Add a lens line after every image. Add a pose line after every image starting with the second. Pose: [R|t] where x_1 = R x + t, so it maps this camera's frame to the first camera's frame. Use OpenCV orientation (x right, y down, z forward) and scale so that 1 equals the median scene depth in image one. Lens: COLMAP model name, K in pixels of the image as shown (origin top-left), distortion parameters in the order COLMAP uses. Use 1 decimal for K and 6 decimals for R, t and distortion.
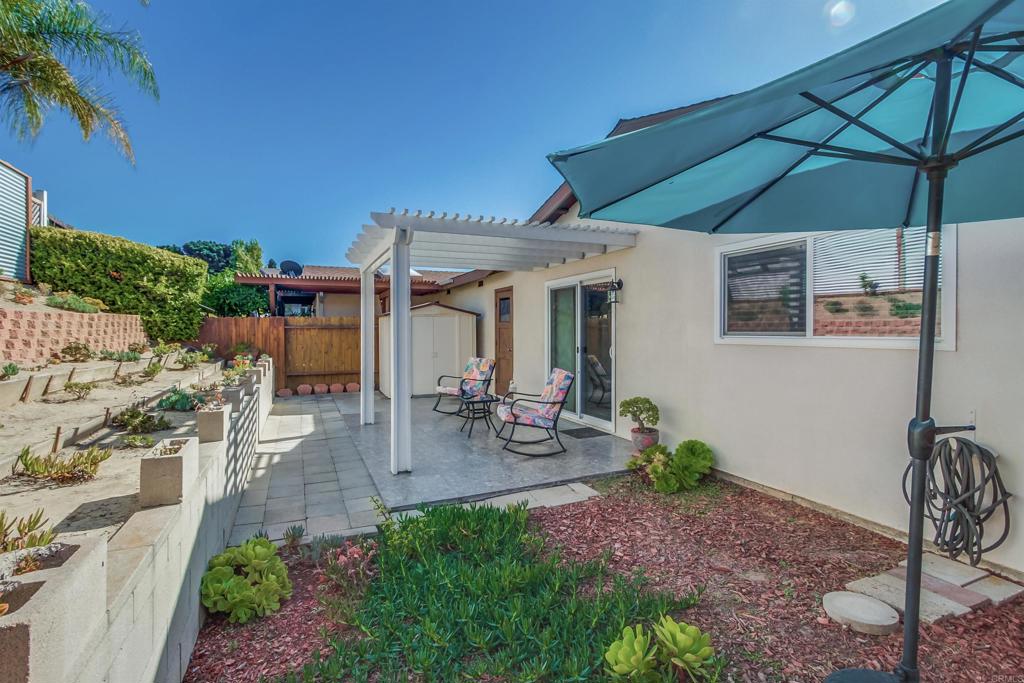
lens RADIAL K [[485.4, 0, 515.2], [0, 485.4, 333.2], [0, 0, 1]] dist [0.000813, 0.002749]
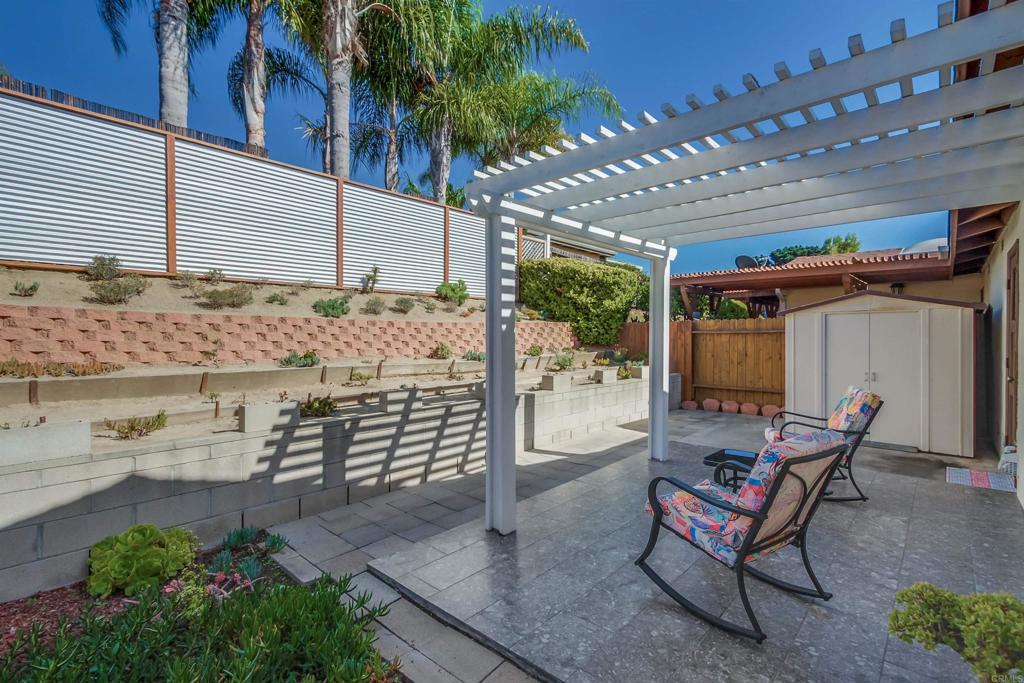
lens RADIAL K [[485.4, 0, 502.0], [0, 485.4, 336.4], [0, 0, 1]] dist [0.000813, 0.002749]
pose [[0.399909, 0.003684, -0.916548, 0.275787], [-0.006802, 0.999976, 0.001052, -0.003774], [0.916530, 0.005814, 0.399924, 0.437176]]
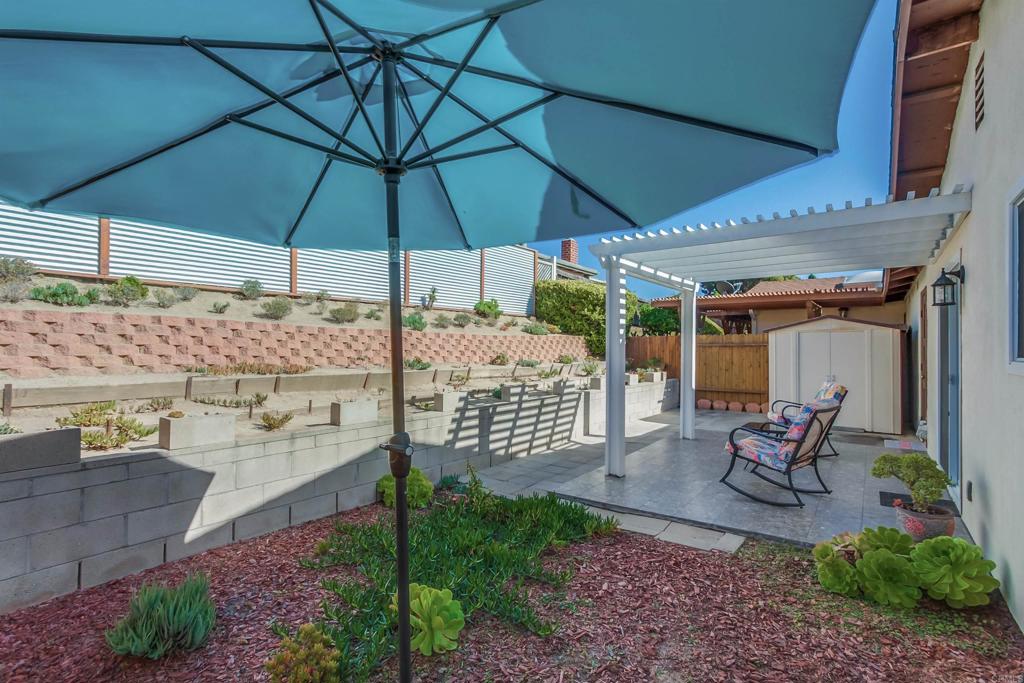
lens RADIAL K [[485.4, 0, 502.7], [0, 485.4, 335.7], [0, 0, 1]] dist [0.000813, 0.002749]
pose [[0.480783, -0.016163, -0.876691, 0.380908], [-0.012816, 0.999594, -0.025457, 0.000929], [0.876746, 0.023475, 0.480381, 0.151565]]
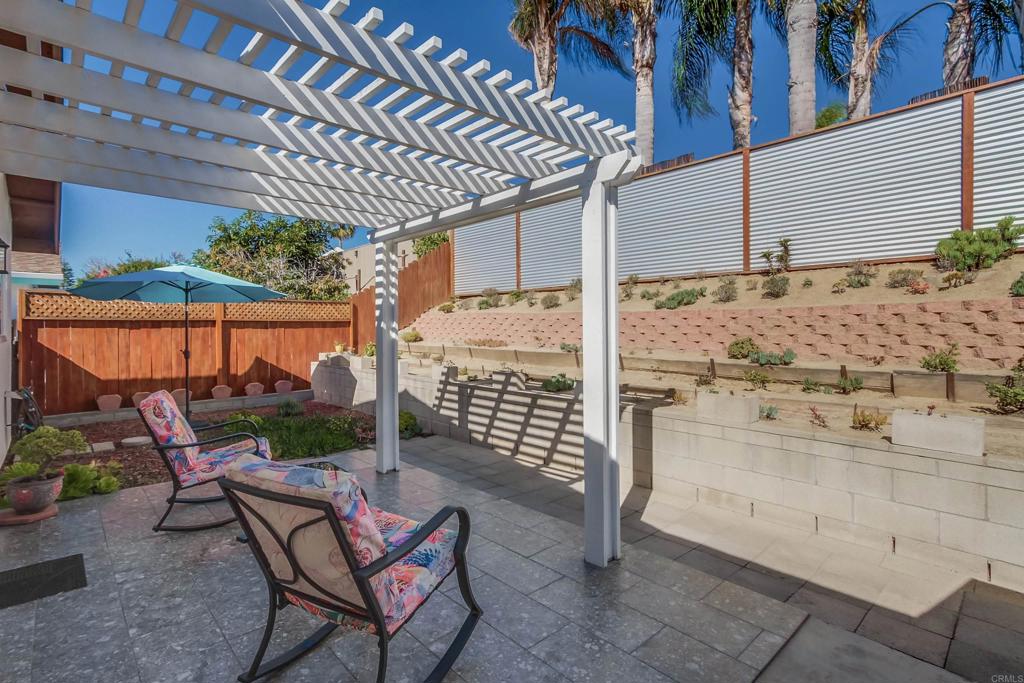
lens RADIAL K [[485.4, 0, 519.6], [0, 485.4, 328.3], [0, 0, 1]] dist [0.000813, 0.002749]
pose [[-0.942985, 0.002812, -0.332823, -0.097253], [0.000618, 0.999977, 0.006697, -0.011921], [0.332834, 0.006109, -0.942966, 1.272612]]
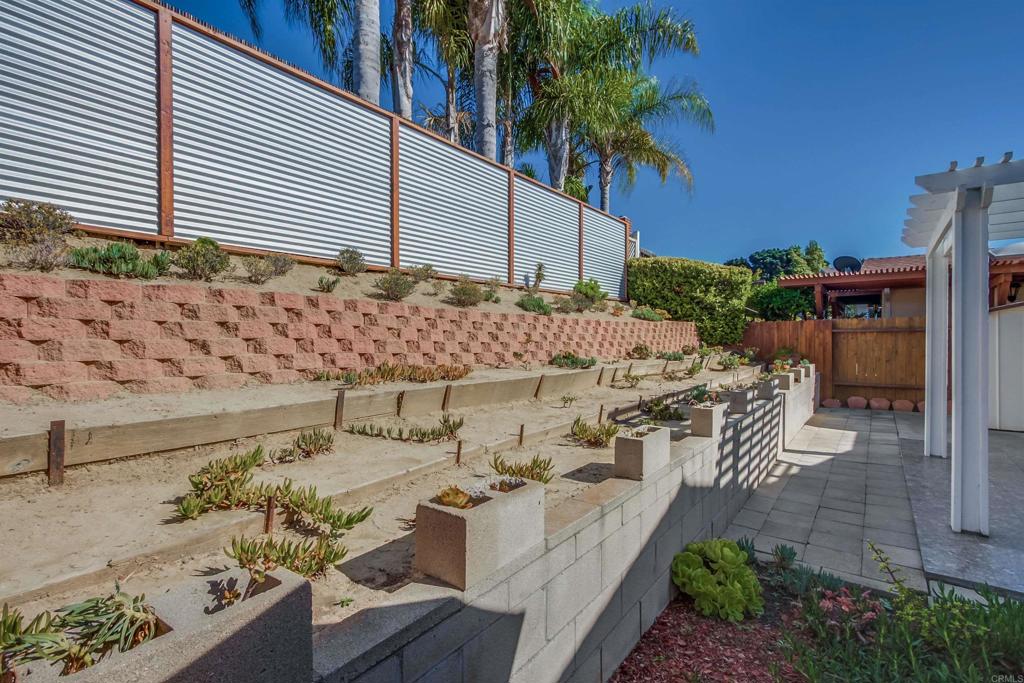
lens RADIAL K [[485.4, 0, 495.7], [0, 485.4, 341.7], [0, 0, 1]] dist [0.000813, 0.002749]
pose [[0.466587, 0.006786, -0.884449, 0.042626], [-0.000294, 0.999972, 0.007517, 0.002154], [0.884475, -0.003247, 0.466576, 0.037807]]
